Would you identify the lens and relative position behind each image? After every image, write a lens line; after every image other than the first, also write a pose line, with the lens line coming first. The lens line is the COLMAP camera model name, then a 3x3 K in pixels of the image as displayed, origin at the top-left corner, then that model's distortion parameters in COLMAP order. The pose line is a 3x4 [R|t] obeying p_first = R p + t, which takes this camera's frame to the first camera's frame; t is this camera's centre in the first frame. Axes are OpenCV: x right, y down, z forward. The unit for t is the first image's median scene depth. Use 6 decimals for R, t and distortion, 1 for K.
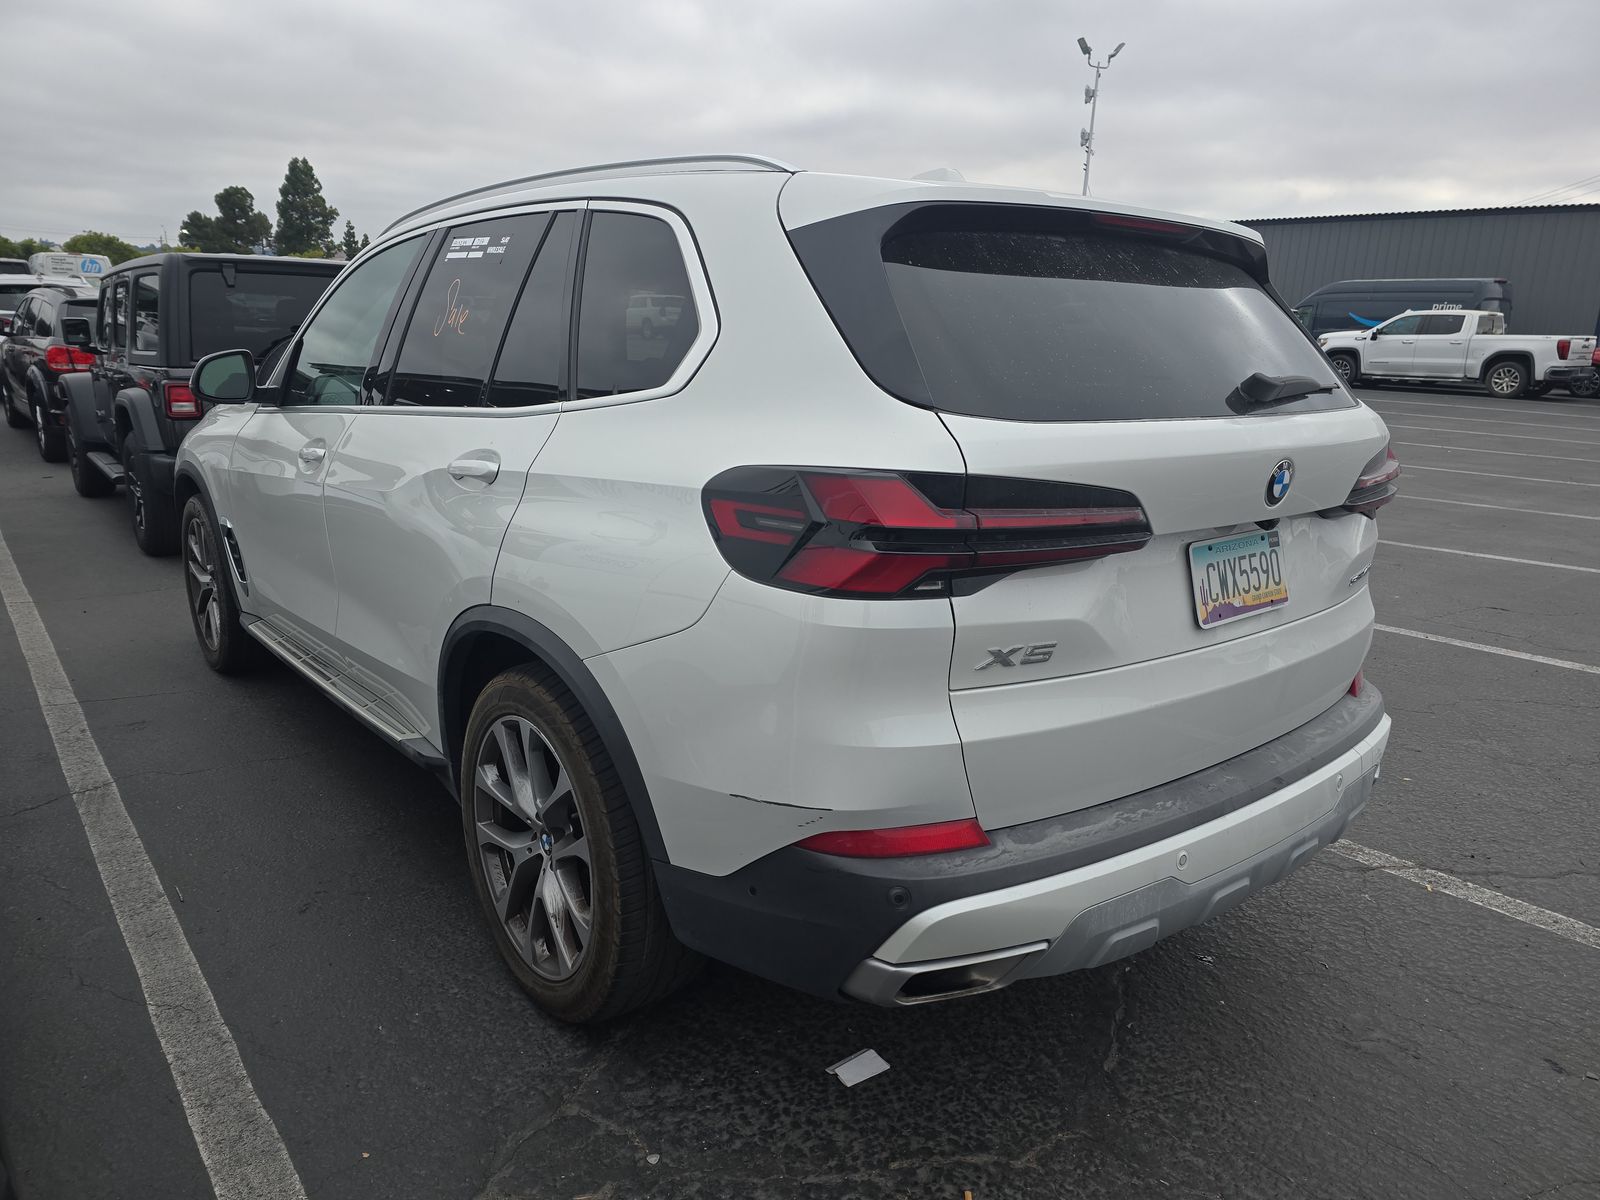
lens RADIAL K [[1065.1, 0, 761.7], [0, 1065.1, 615.2], [0, 0, 1]] dist [0.037532, -0.039221]
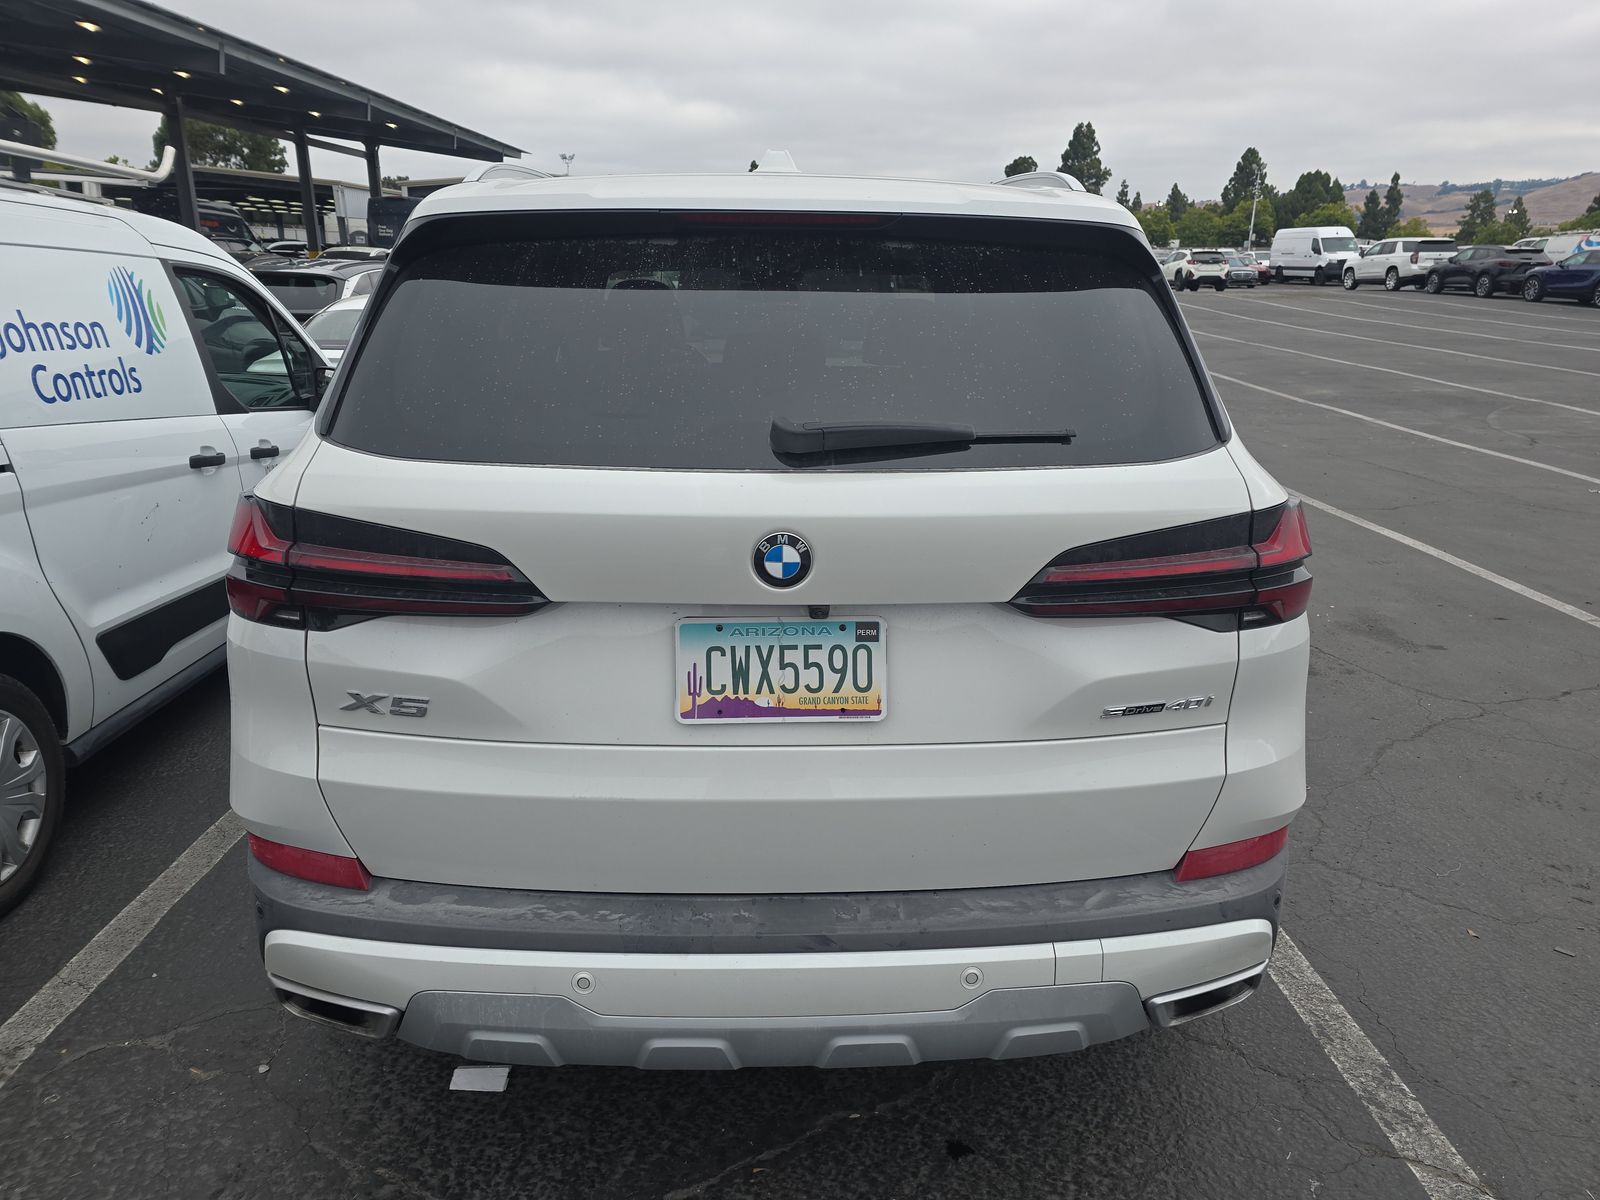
lens RADIAL K [[1065.1, 0, 793.9], [0, 1065.1, 595.3], [0, 0, 1]] dist [0.037532, -0.039221]
pose [[0.805970, 0.150663, -0.572463, 0.902521], [-0.139255, 0.988185, 0.064017, -0.143415], [0.575344, 0.028123, 0.817428, 0.364450]]
